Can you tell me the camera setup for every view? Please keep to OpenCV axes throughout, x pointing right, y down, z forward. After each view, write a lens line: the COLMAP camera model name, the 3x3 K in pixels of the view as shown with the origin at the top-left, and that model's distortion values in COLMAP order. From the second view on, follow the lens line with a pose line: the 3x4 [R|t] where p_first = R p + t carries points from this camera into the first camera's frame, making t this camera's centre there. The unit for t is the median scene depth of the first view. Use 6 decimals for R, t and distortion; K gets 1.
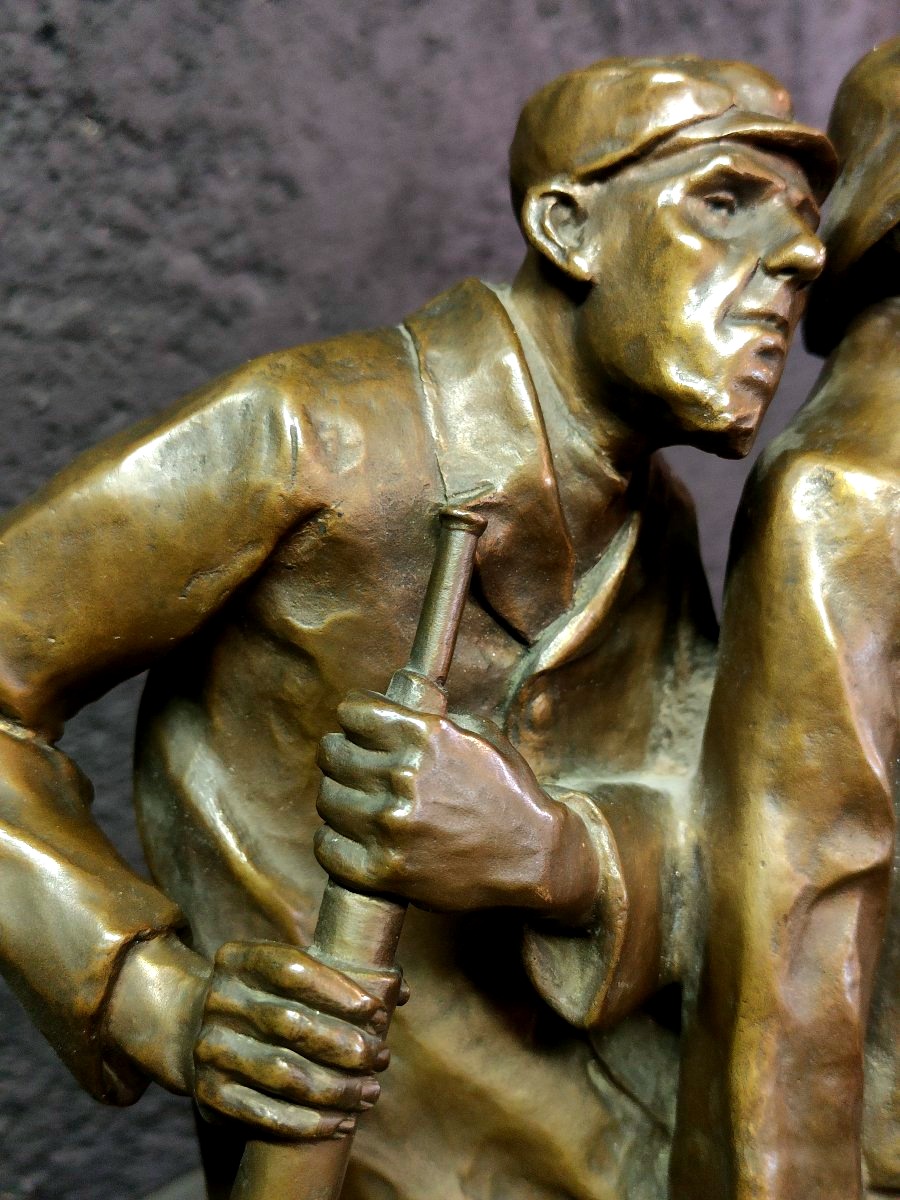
lens RADIAL K [[1438.1, 0, 450.0], [0, 1438.1, 600.0], [0, 0, 1]] dist [0.005537, -0.068412]
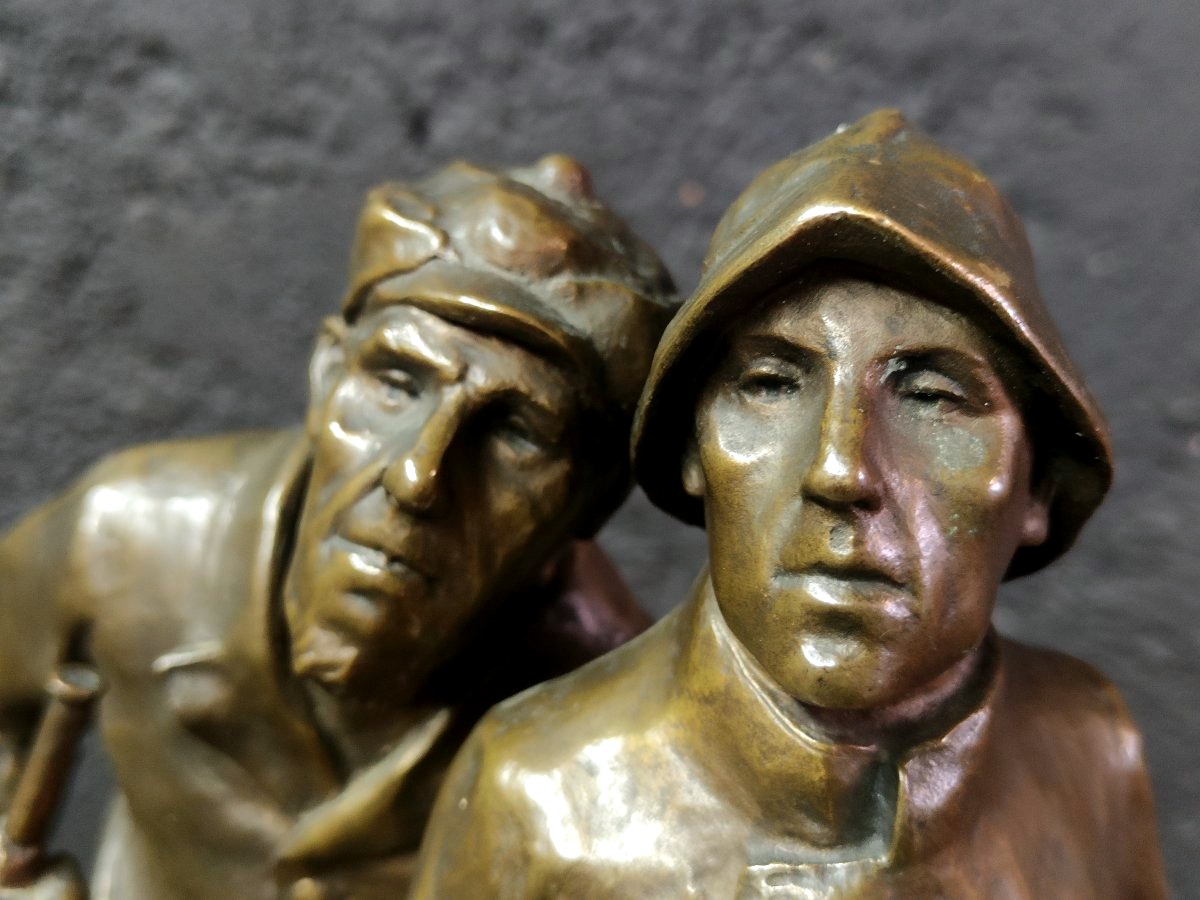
lens RADIAL K [[1438.1, 0, 600.0], [0, 1438.1, 450.0], [0, 0, 1]] dist [0.005537, -0.068412]
pose [[0.718246, 0.201253, -0.666048, 0.766028], [-0.182326, 0.978244, 0.098972, -0.328448], [0.671476, 0.050351, 0.739314, 0.493456]]
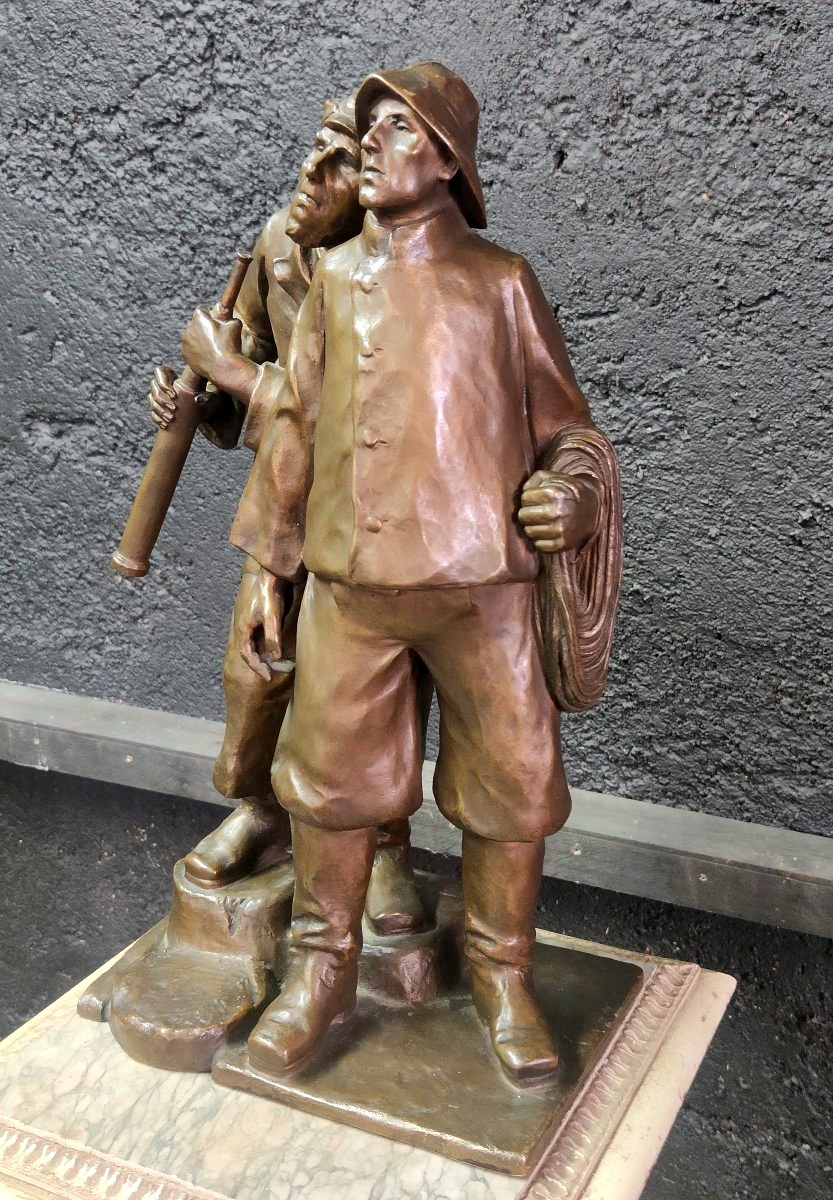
lens RADIAL K [[1371.6, 0, 438.5], [0, 1371.6, 618.5], [0, 0, 1]] dist [0.014016, -0.041488]
pose [[0.323383, 0.293035, -0.899752, 2.725672], [-0.260480, 0.941675, 0.213069, -0.056029], [0.909711, 0.165464, 0.380852, 0.364954]]
